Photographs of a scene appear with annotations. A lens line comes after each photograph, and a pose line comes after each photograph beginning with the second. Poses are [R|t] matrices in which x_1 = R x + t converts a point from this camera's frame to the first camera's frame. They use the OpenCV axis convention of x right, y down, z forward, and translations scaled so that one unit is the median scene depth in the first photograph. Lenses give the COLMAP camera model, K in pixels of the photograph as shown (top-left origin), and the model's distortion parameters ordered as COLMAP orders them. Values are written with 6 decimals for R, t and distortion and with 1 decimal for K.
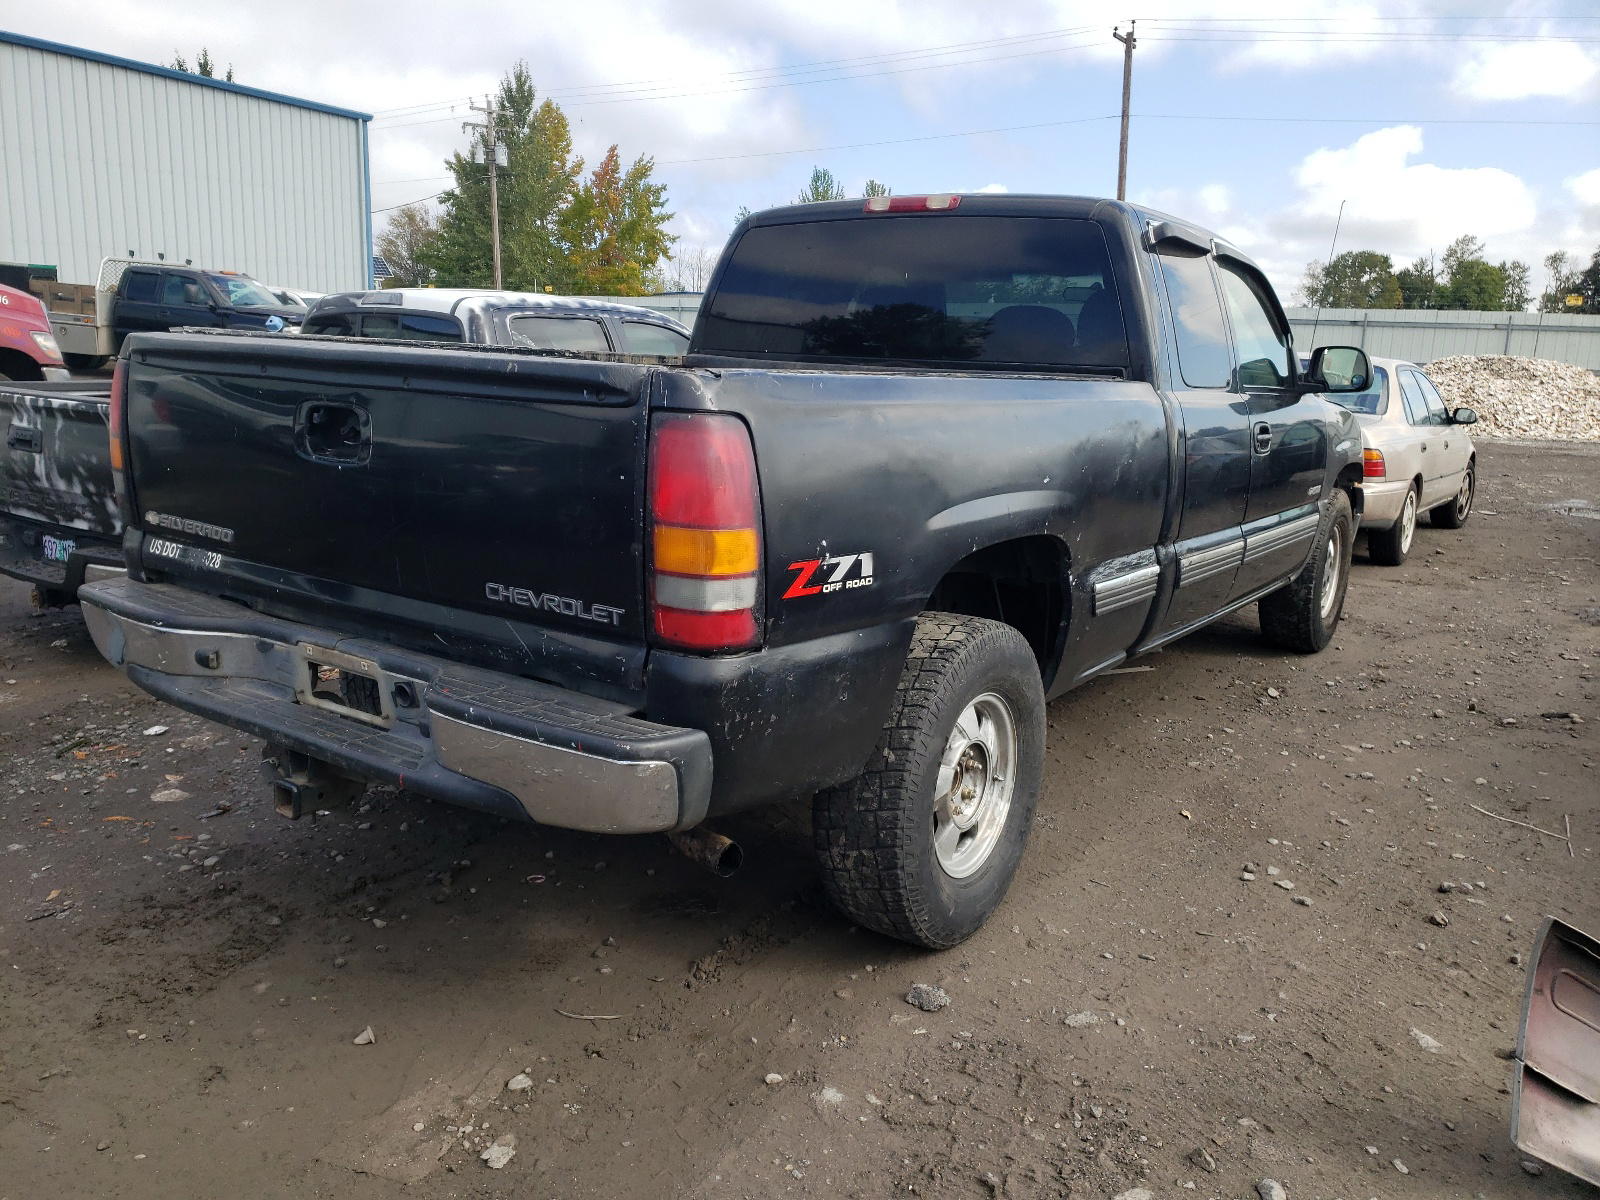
lens RADIAL K [[1253.4, 0, 780.3], [0, 1253.4, 601.7], [0, 0, 1]] dist [0.000060, 0.033636]
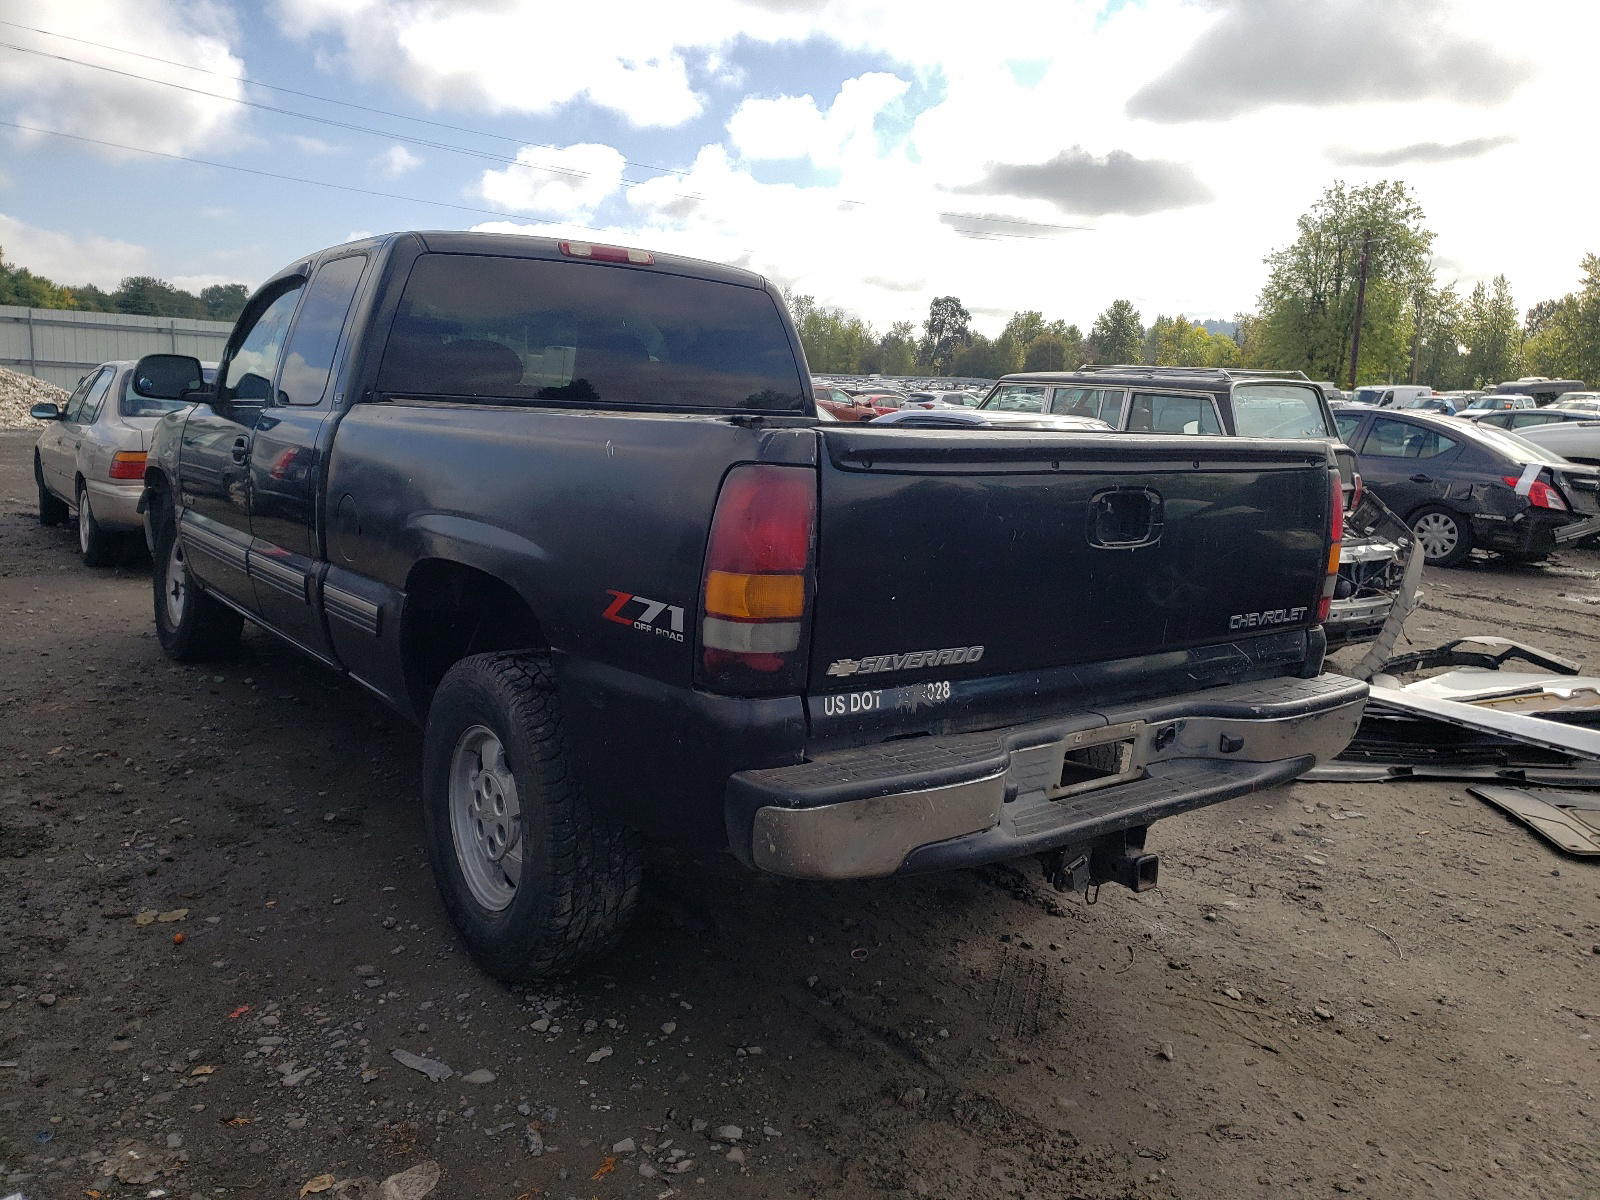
lens RADIAL K [[1253.4, 0, 780.3], [0, 1253.4, 601.7], [0, 0, 1]] dist [0.000060, 0.033636]
pose [[0.297562, -0.177324, 0.938090, -1.219476], [0.161902, 0.977740, 0.133463, -0.213996], [-0.940874, 0.112165, 0.319648, 0.798120]]
